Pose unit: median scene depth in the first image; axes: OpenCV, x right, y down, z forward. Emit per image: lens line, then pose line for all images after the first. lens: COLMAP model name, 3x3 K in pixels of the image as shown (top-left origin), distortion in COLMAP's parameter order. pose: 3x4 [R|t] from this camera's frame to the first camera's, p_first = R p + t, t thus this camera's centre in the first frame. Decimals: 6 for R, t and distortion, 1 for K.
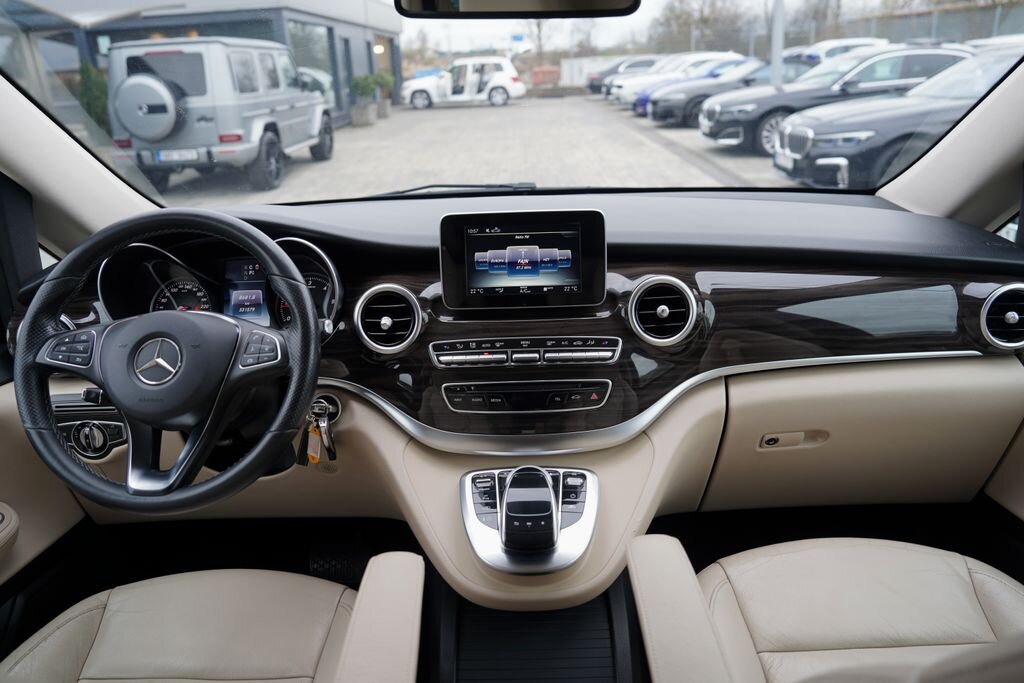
lens RADIAL K [[704.6, 0, 511.8], [0, 704.6, 328.0], [0, 0, 1]] dist [-0.089579, 0.063041]
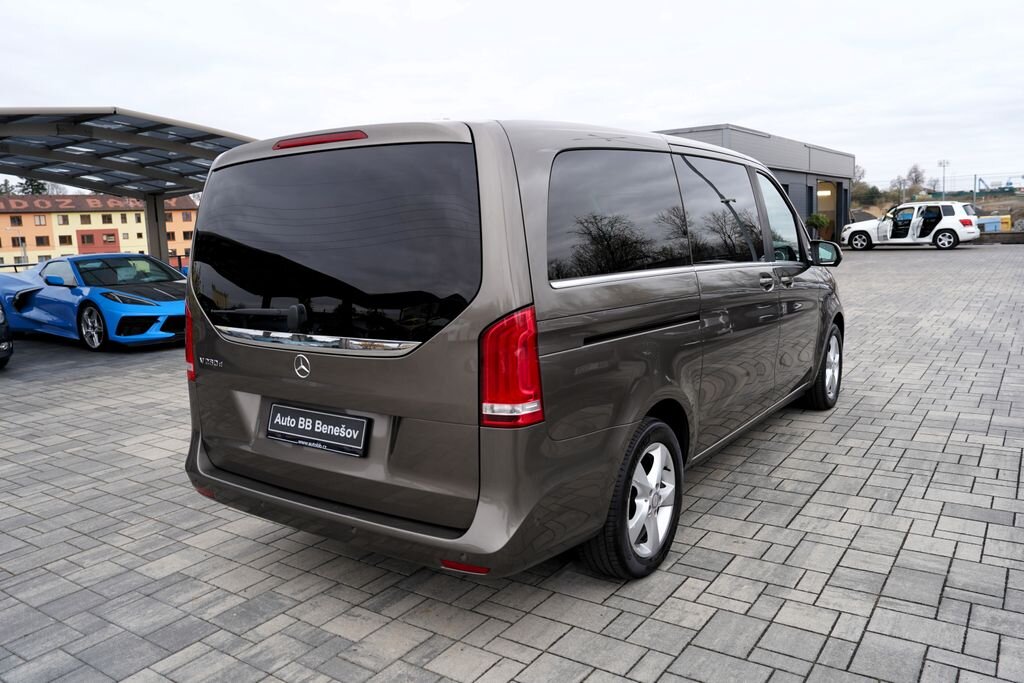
lens RADIAL K [[784.8, 0, 520.3], [0, 784.8, 336.8], [0, 0, 1]] dist [-0.053010, 0.041314]
pose [[0.835019, 0.088651, -0.543033, 0.215093], [-0.193154, 0.971353, -0.138437, 0.155631], [0.515204, 0.220486, 0.828221, -0.414796]]
